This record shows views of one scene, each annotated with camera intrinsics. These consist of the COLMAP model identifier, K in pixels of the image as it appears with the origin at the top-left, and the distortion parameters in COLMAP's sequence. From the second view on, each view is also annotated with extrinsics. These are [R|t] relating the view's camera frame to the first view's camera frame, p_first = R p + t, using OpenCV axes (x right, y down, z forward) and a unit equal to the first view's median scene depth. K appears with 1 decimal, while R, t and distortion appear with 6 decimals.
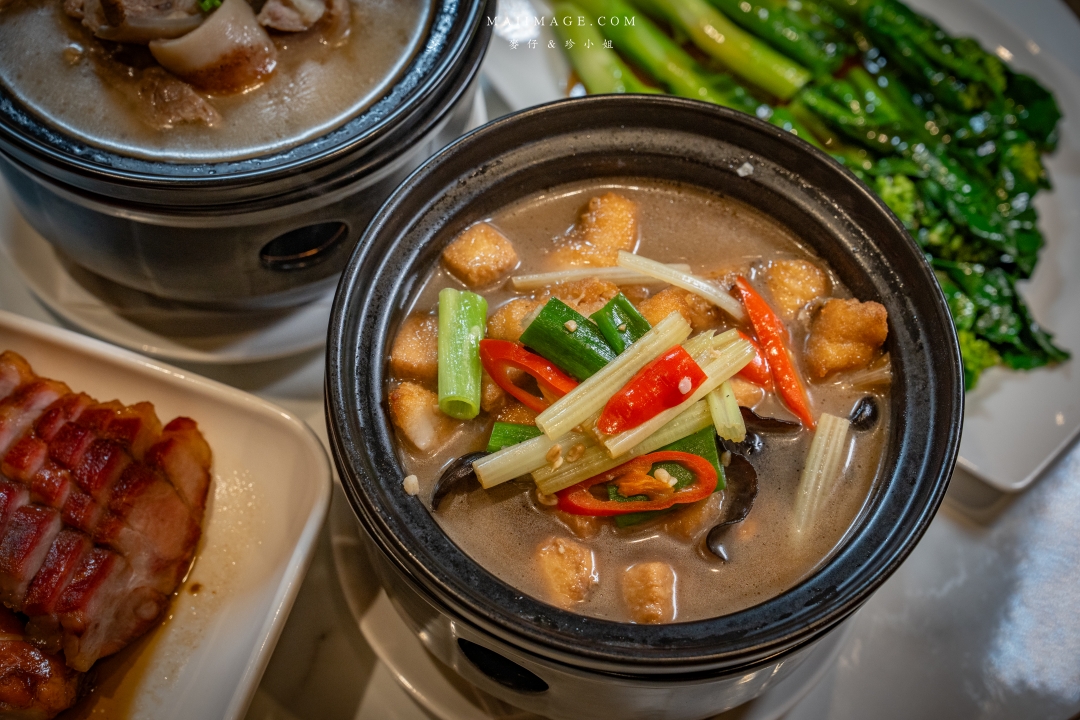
lens RADIAL K [[2243.9, 0, 535.4], [0, 2243.9, 363.9], [0, 0, 1]] dist [0.324722, 0.000000]
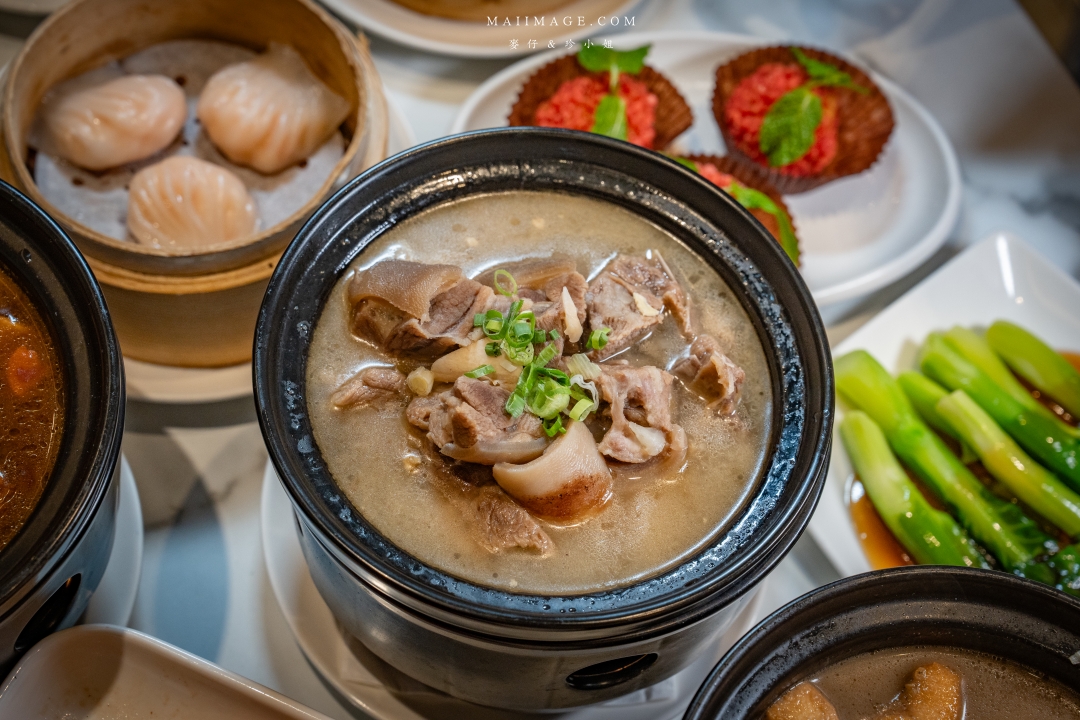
lens RADIAL K [[2243.9, 0, 543.0], [0, 2243.9, 357.8], [0, 0, 1]] dist [0.324722, 0.000000]
pose [[0.991957, 0.110947, 0.060928, -0.212407], [-0.111153, 0.993803, -0.000018, -0.189494], [-0.060553, -0.006754, 0.998142, 0.017229]]
